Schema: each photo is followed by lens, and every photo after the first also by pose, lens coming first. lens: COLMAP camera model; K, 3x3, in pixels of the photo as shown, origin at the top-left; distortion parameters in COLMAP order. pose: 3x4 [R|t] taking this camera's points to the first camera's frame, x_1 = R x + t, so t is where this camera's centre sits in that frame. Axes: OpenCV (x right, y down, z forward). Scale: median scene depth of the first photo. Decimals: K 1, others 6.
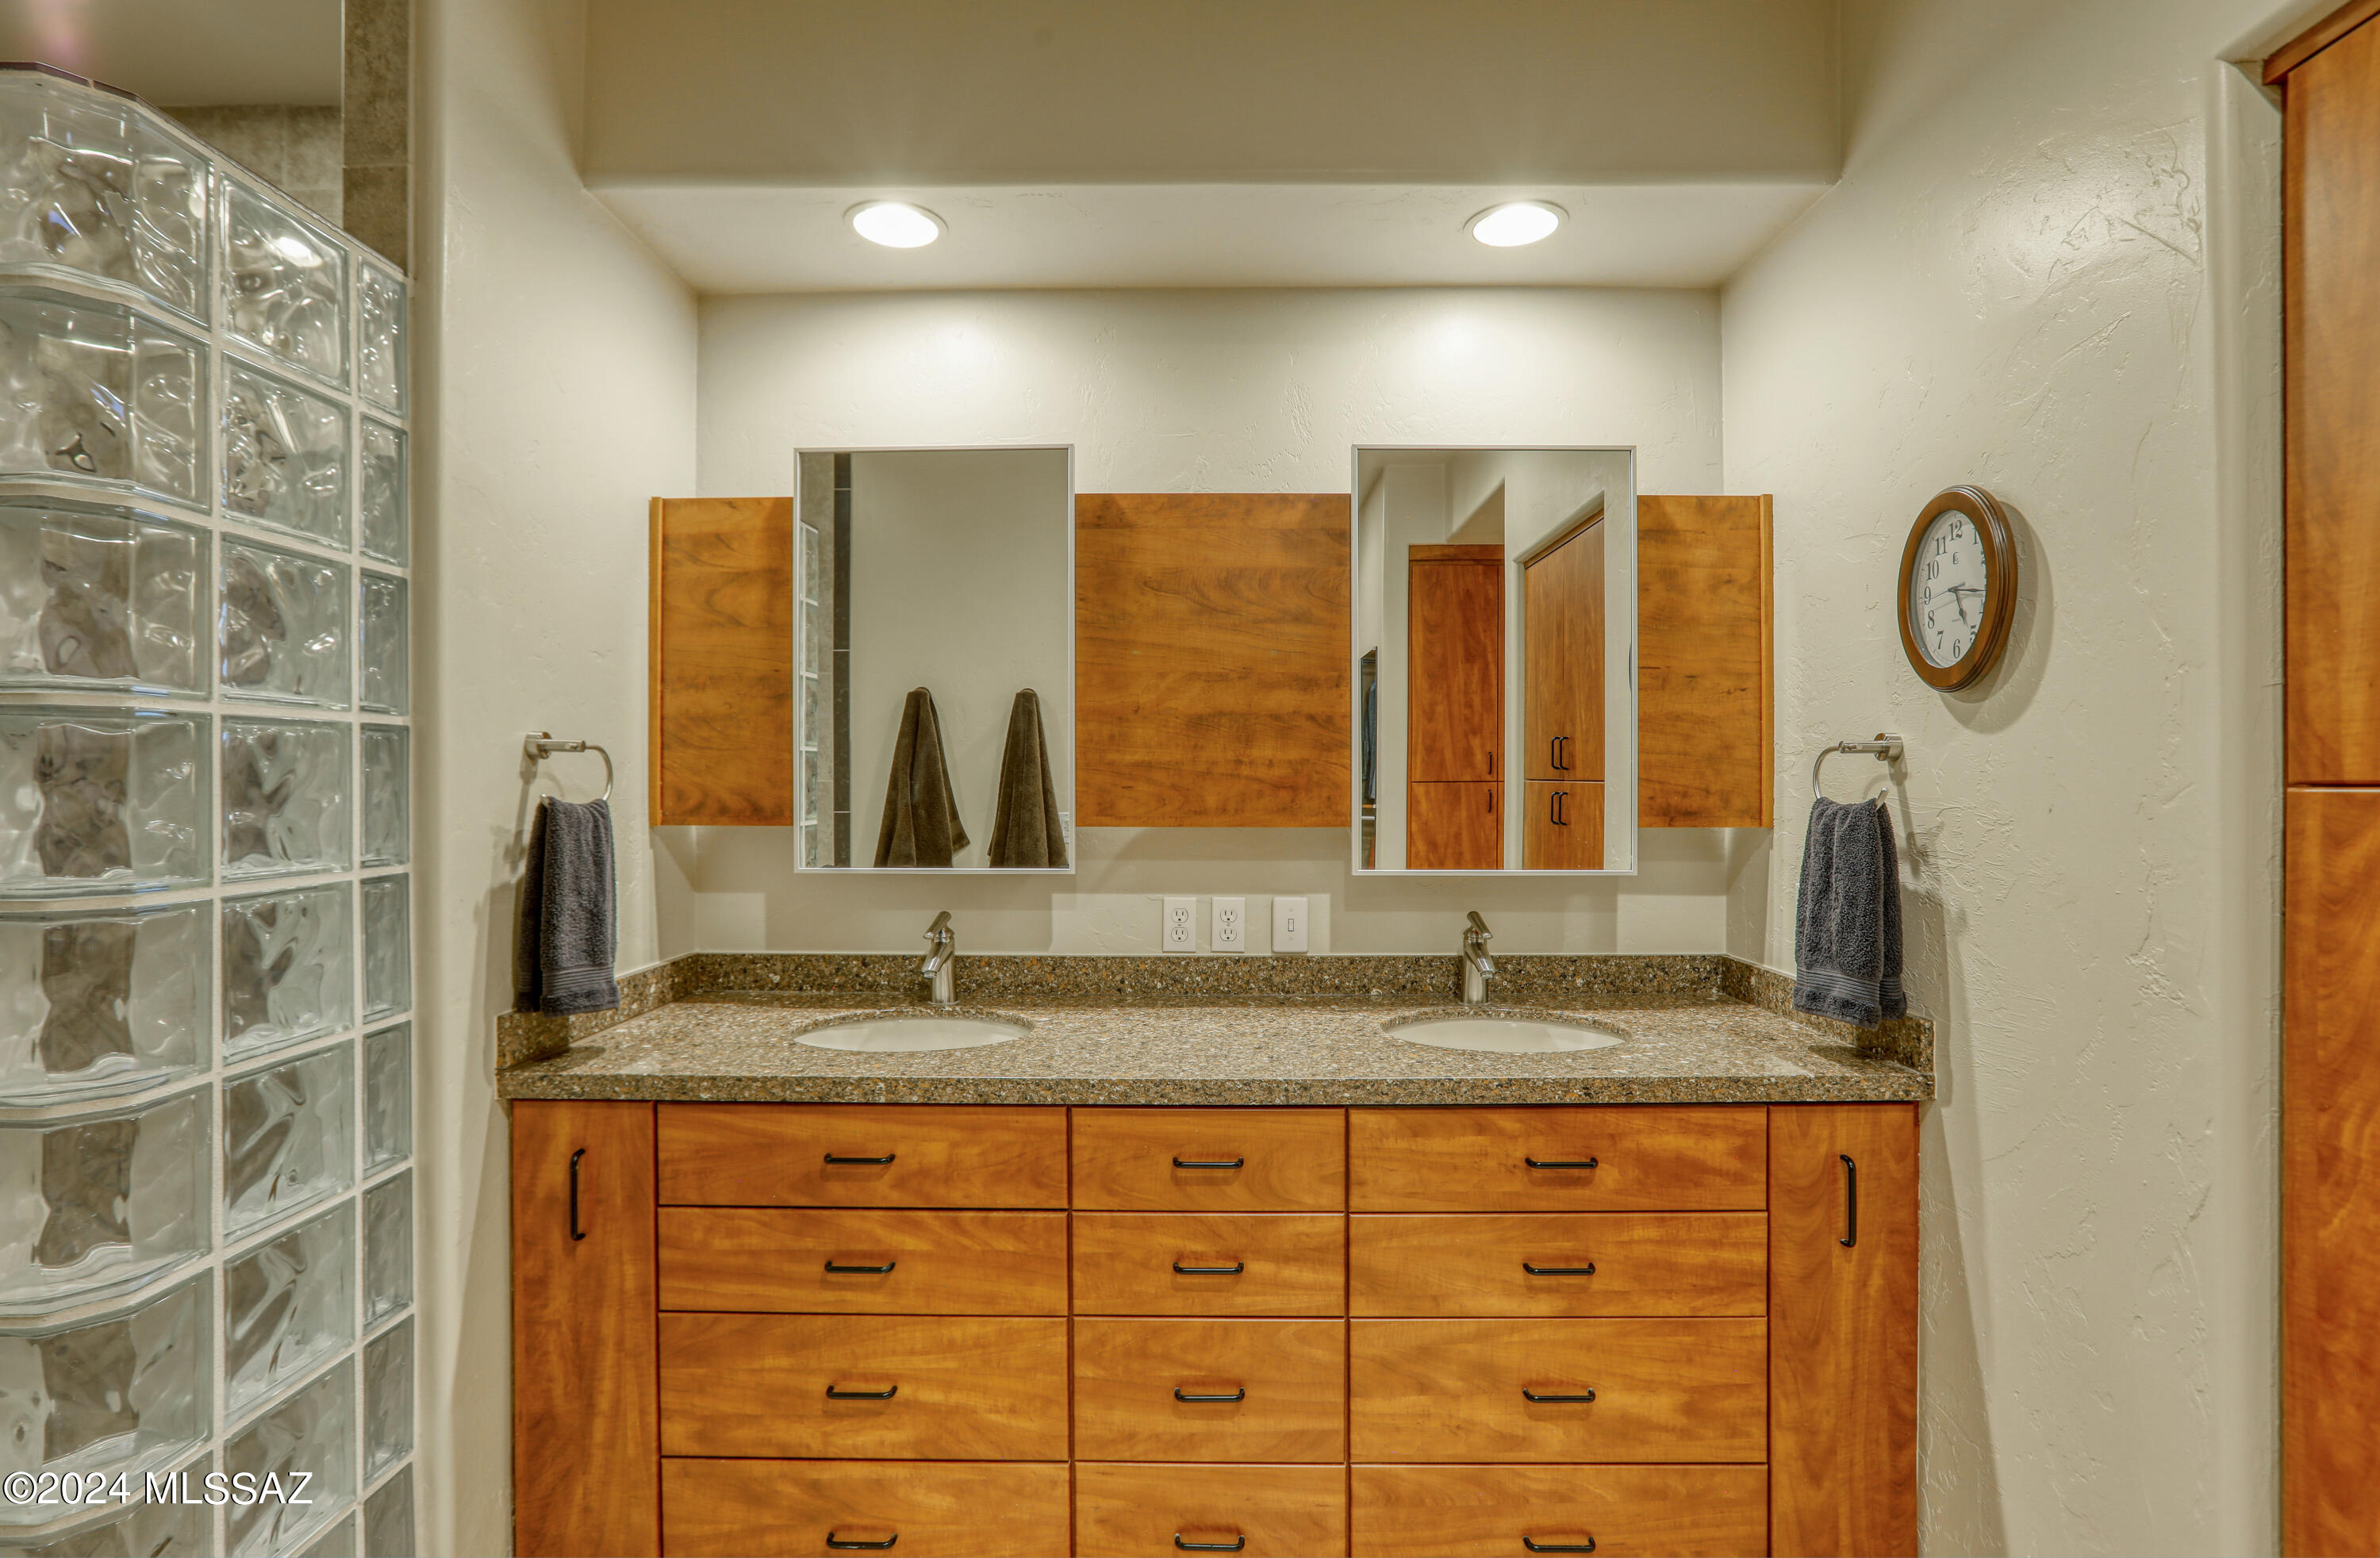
lens RADIAL K [[1109.9, 0, 1190.0], [0, 1109.9, 779.0], [0, 0, 1]] dist [-0.054193, 0.028699]
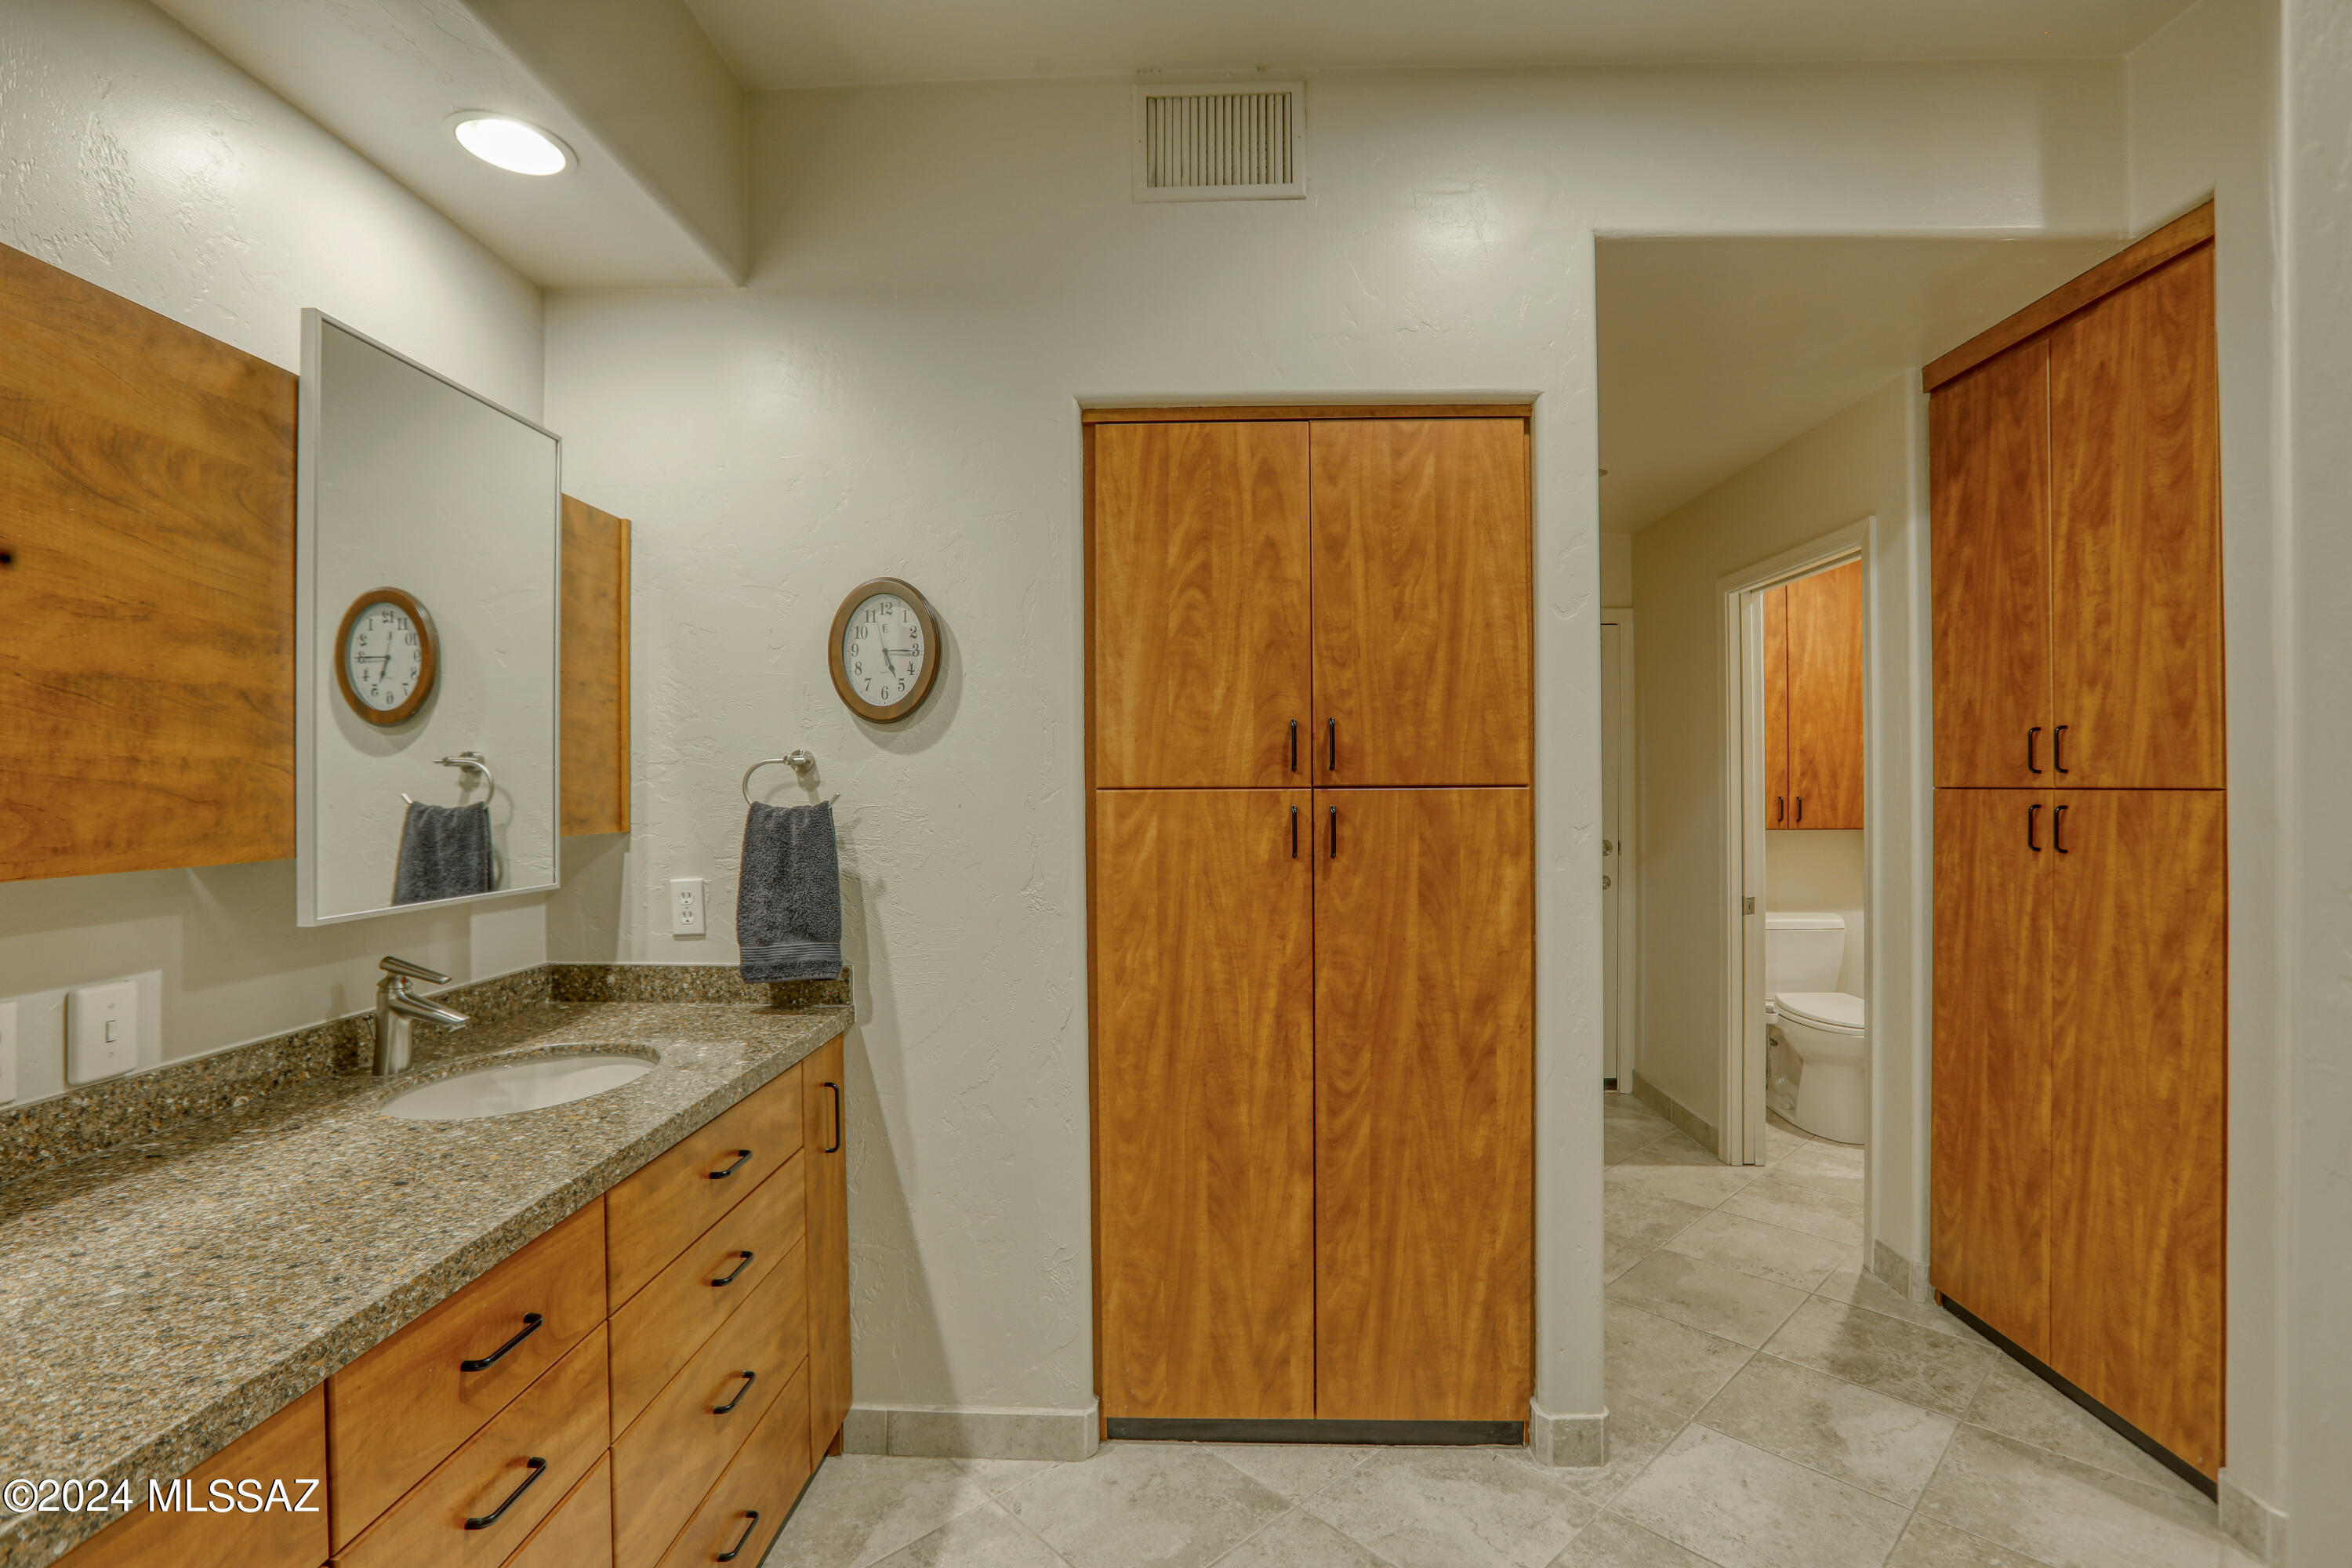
lens RADIAL K [[1076.9, 0, 1176.0], [0, 1076.9, 784.0], [0, 0, 1]] dist [-0.041298, 0.013169]
pose [[0.032872, -0.001433, 0.999459, -0.491326], [0.001701, 0.999998, 0.001378, -0.002819], [-0.999458, 0.001655, 0.032874, 0.430750]]
